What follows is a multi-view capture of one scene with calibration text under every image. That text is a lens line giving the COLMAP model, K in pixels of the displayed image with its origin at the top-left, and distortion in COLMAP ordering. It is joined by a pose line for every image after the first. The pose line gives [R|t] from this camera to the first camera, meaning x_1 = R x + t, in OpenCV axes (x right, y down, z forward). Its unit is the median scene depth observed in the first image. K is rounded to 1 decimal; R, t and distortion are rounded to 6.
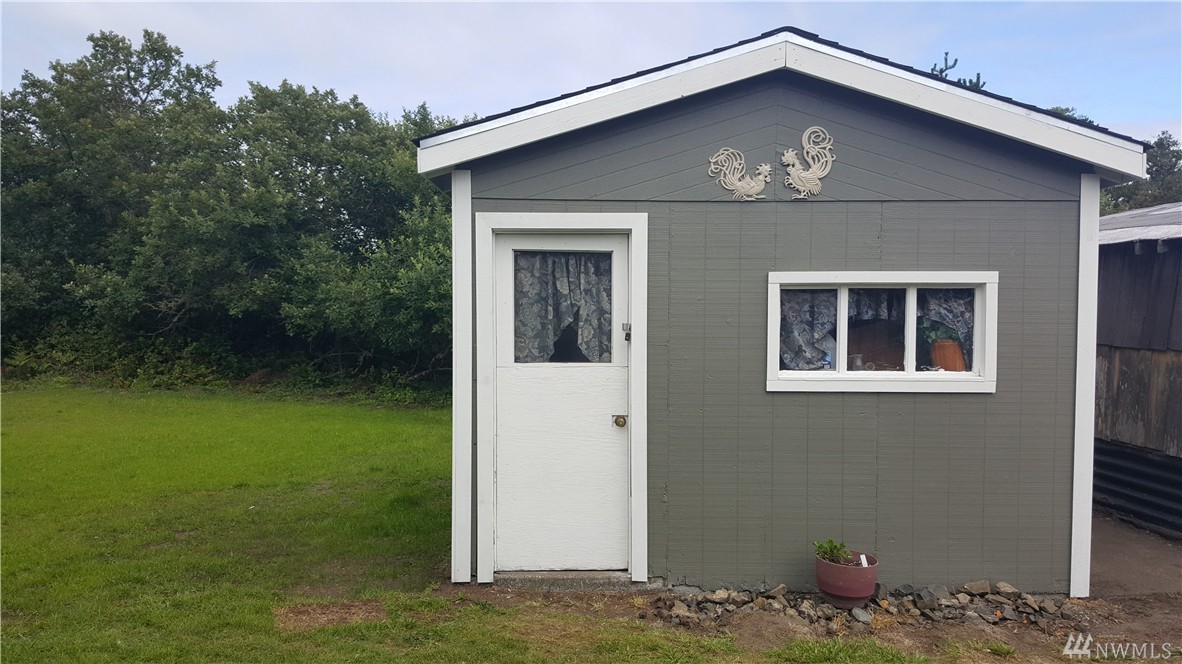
lens RADIAL K [[879.5, 0, 607.6], [0, 879.5, 344.8], [0, 0, 1]] dist [0.134485, -0.202070]
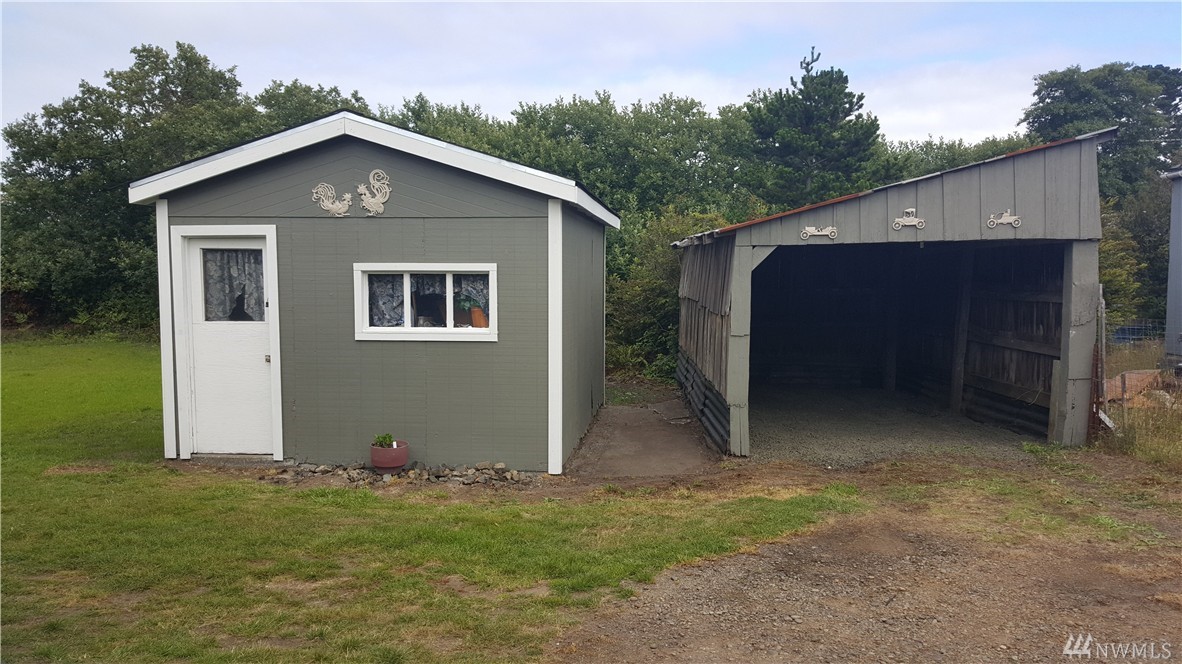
lens RADIAL K [[872.8, 0, 584.3], [0, 872.8, 335.5], [0, 0, 1]] dist [0.188457, -0.296711]
pose [[0.989986, 0.005871, -0.141044, 0.784248], [-0.001326, 0.999477, 0.032297, -0.005832], [0.141160, -0.031787, 0.989476, -0.471297]]
